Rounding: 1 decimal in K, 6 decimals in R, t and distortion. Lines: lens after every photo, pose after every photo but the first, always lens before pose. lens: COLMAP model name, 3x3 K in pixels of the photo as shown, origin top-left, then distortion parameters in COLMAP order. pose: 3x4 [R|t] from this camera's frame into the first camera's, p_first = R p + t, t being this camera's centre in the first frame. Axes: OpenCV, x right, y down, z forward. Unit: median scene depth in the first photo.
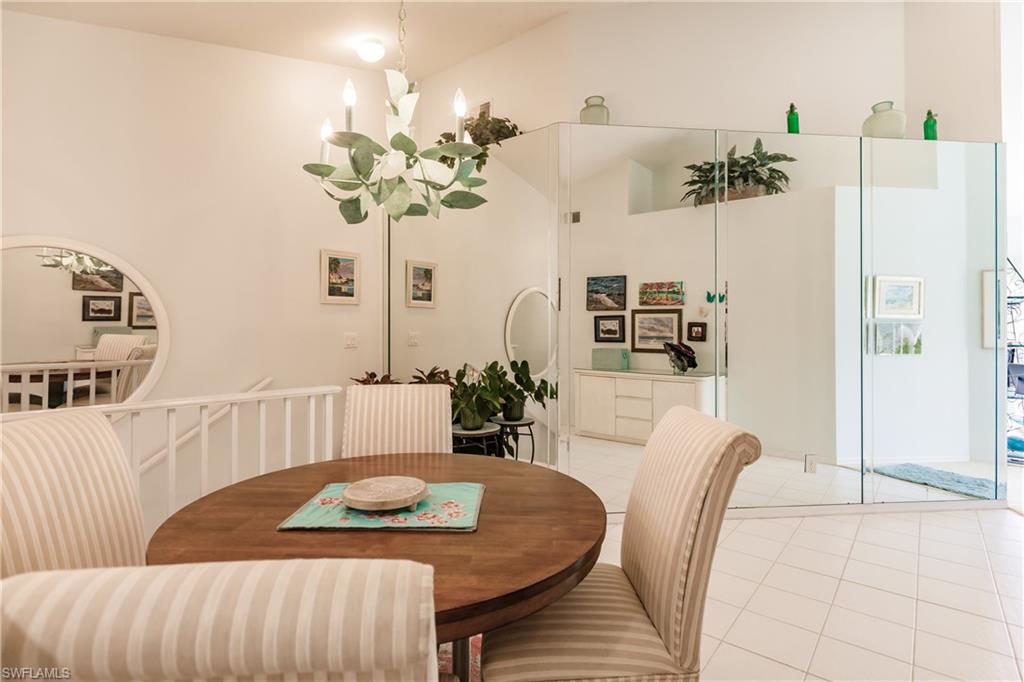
lens RADIAL K [[460.1, 0, 508.9], [0, 460.1, 334.1], [0, 0, 1]] dist [-0.000329, -0.000148]
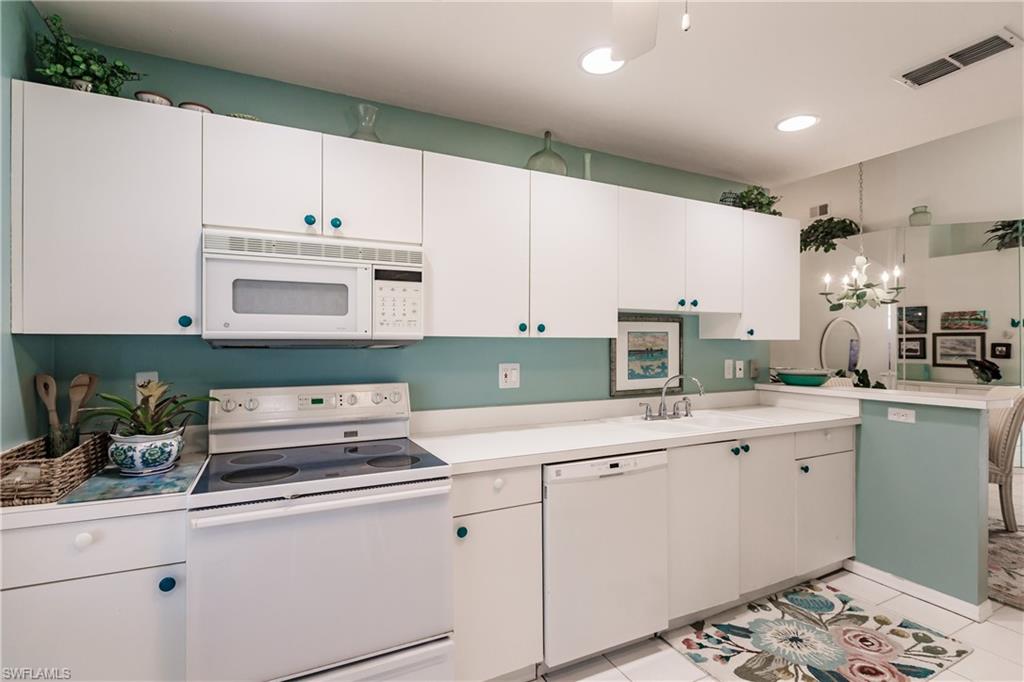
lens RADIAL K [[483.6, 0, 511.7], [0, 483.6, 346.0], [0, 0, 1]] dist [-0.001248, -0.000584]
pose [[0.924308, -0.003519, -0.381630, -0.312250], [0.000649, 0.999971, -0.007647, -0.008550], [0.381646, 0.006820, 0.924283, -0.703547]]
